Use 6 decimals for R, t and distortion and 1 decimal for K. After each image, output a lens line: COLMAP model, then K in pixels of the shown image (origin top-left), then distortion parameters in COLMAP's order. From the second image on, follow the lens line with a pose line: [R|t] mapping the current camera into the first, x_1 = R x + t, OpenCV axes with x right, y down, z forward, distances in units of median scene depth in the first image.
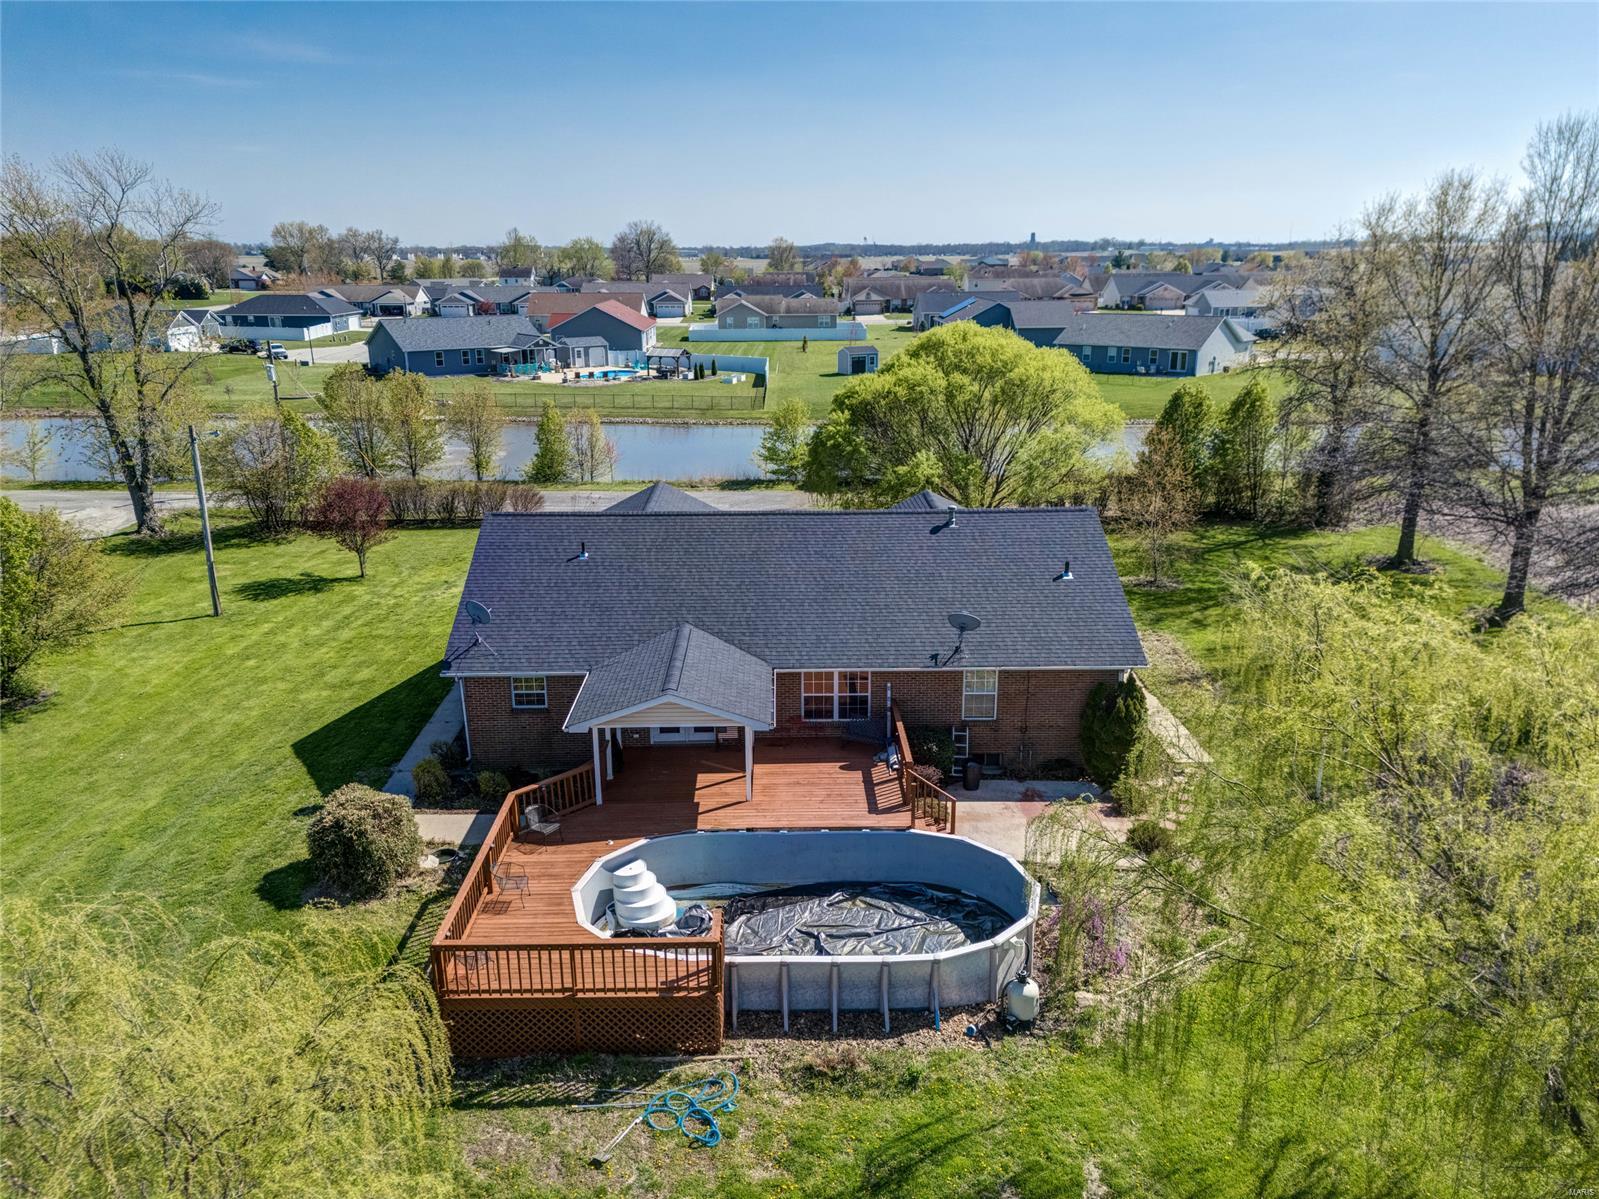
lens RADIAL K [[1137.7, 0, 794.4], [0, 1137.7, 605.4], [0, 0, 1]] dist [0.039980, -0.001408]
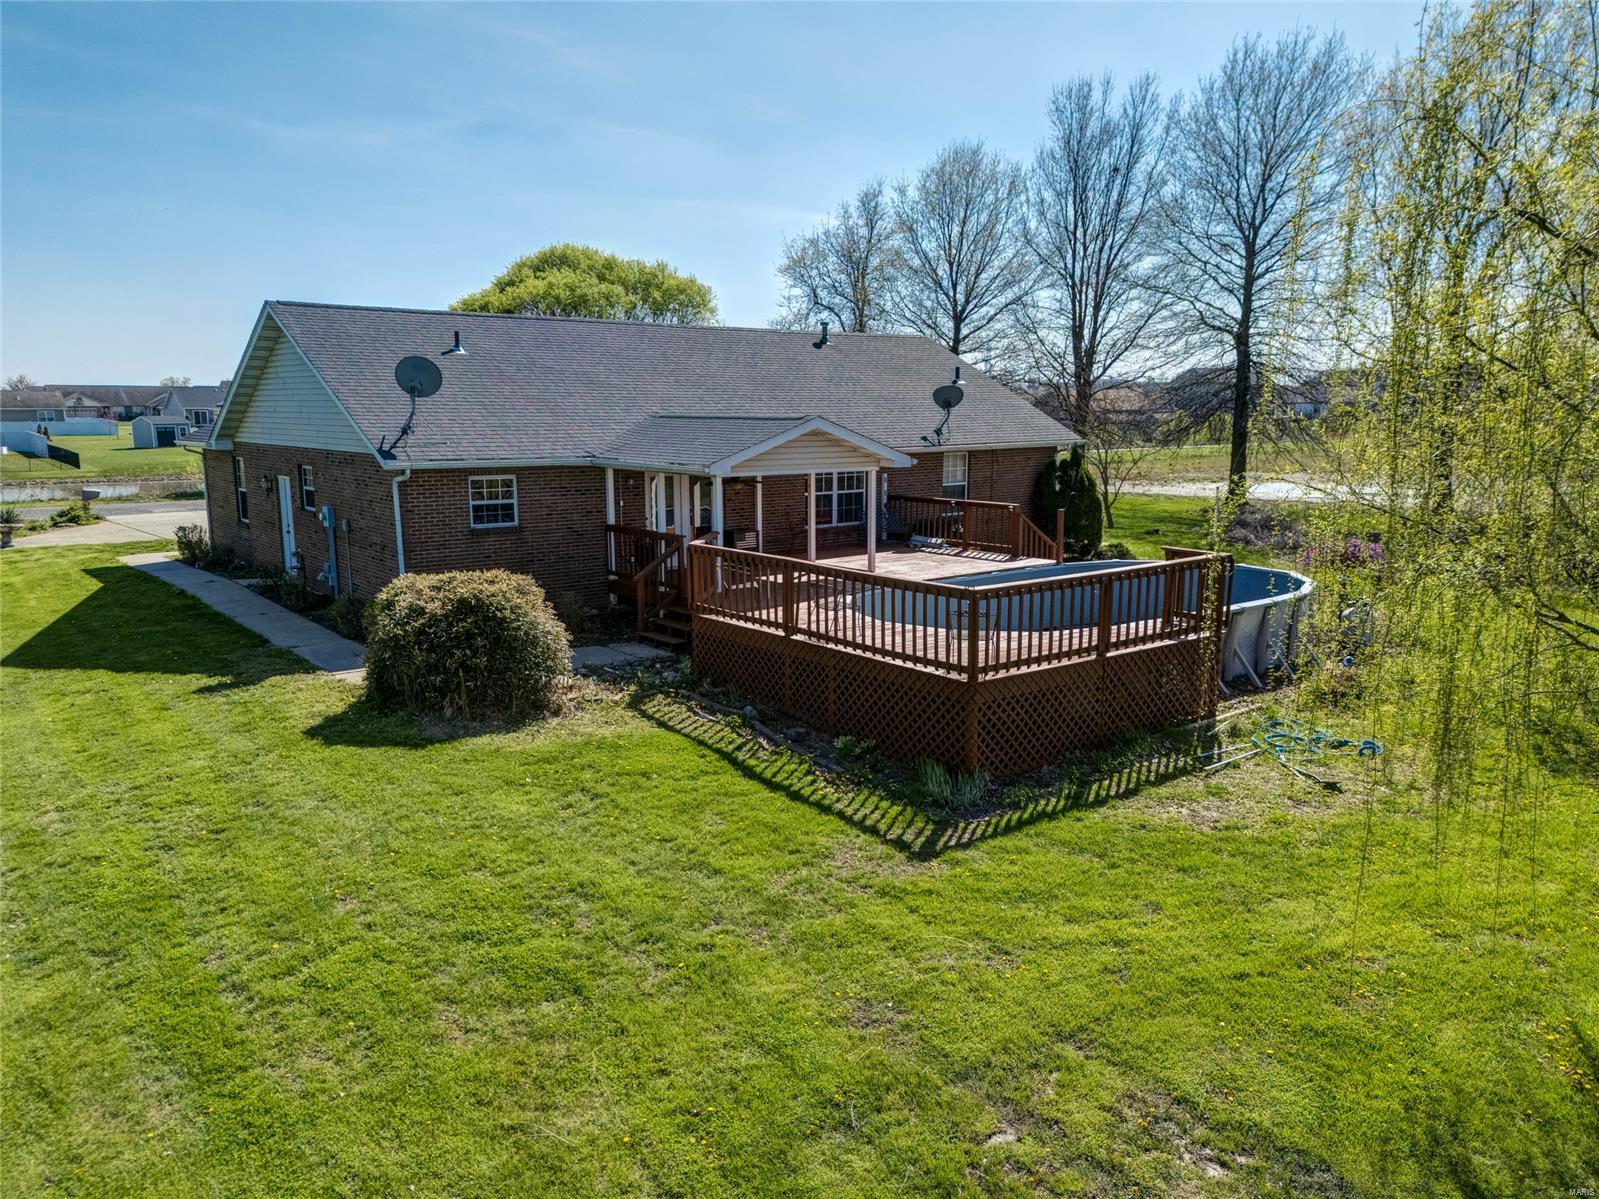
lens RADIAL K [[1159.9, 0, 799.5], [0, 1159.9, 599.5], [0, 0, 1]] dist [0.040896, -0.002293]
pose [[0.795688, -0.097308, 0.597839, -0.741586], [0.170735, 0.983020, -0.067236, 0.309552], [-0.581146, 0.155571, 0.798791, 0.504588]]
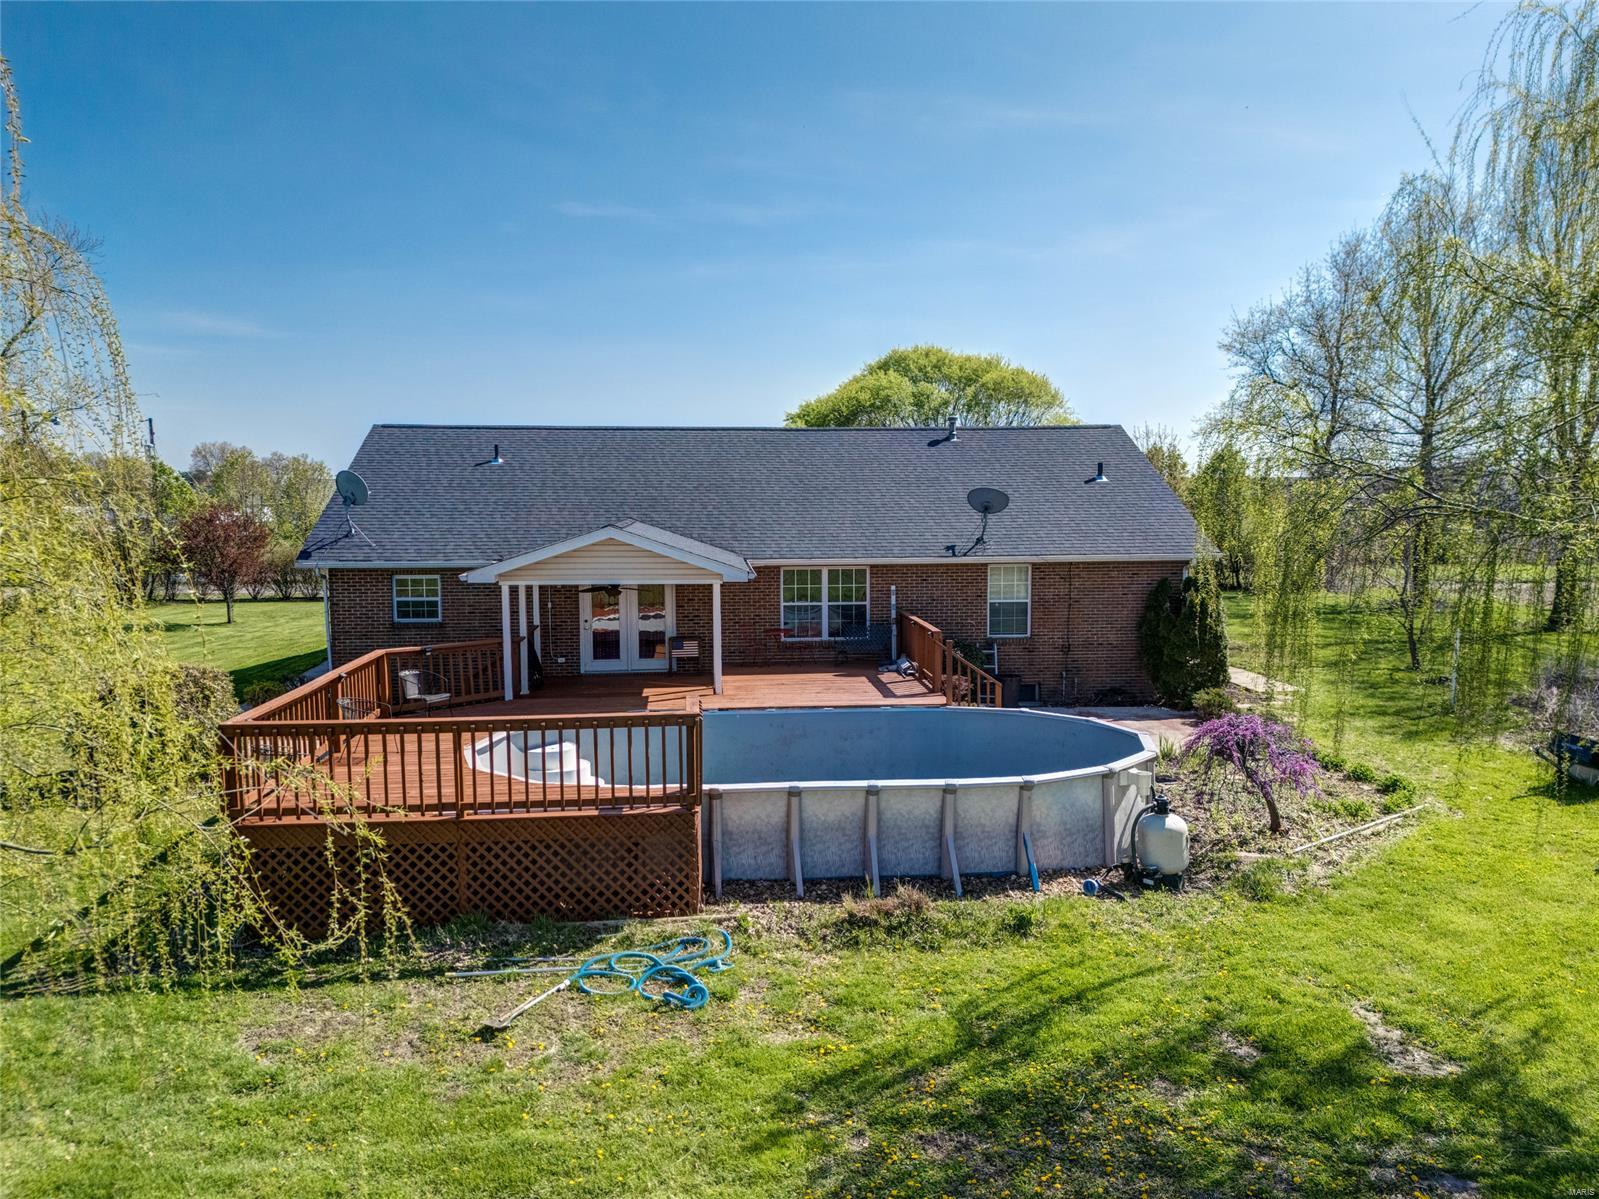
lens RADIAL K [[1159.9, 0, 799.5], [0, 1159.9, 599.5], [0, 0, 1]] dist [0.040896, -0.002293]
pose [[0.997631, -0.005954, 0.068531, -0.050788], [0.019365, 0.980267, -0.196729, 0.338753], [-0.066007, 0.197590, 0.978060, 0.343732]]
